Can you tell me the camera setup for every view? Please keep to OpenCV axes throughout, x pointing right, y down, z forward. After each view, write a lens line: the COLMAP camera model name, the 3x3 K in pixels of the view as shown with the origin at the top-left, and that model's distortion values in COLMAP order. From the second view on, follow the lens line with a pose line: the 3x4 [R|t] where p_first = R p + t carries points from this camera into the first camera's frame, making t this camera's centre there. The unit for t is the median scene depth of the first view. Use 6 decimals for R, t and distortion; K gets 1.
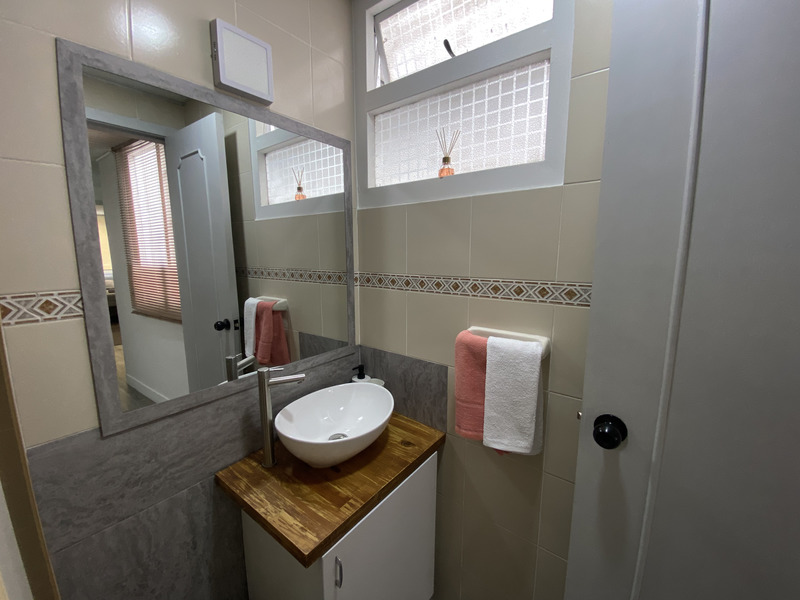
lens RADIAL K [[321.5, 0, 399.0], [0, 321.5, 302.2], [0, 0, 1]] dist [-0.018985, -0.000625]
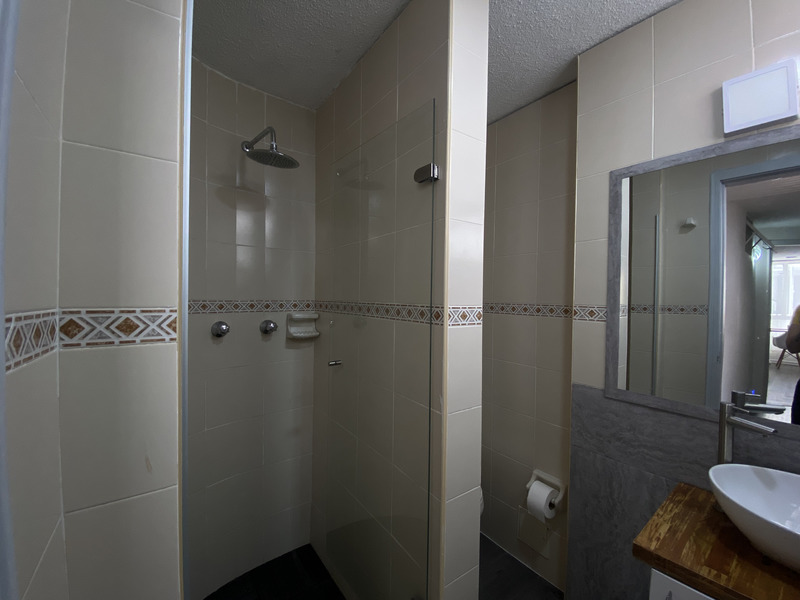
lens RADIAL K [[321.5, 0, 399.0], [0, 321.5, 298.4], [0, 0, 1]] dist [-0.018985, -0.000625]
pose [[-0.257443, 0.016641, -0.966150, 0.821349], [-0.151195, 0.986843, 0.057285, -0.007714], [0.954392, 0.160825, -0.251539, 0.273631]]
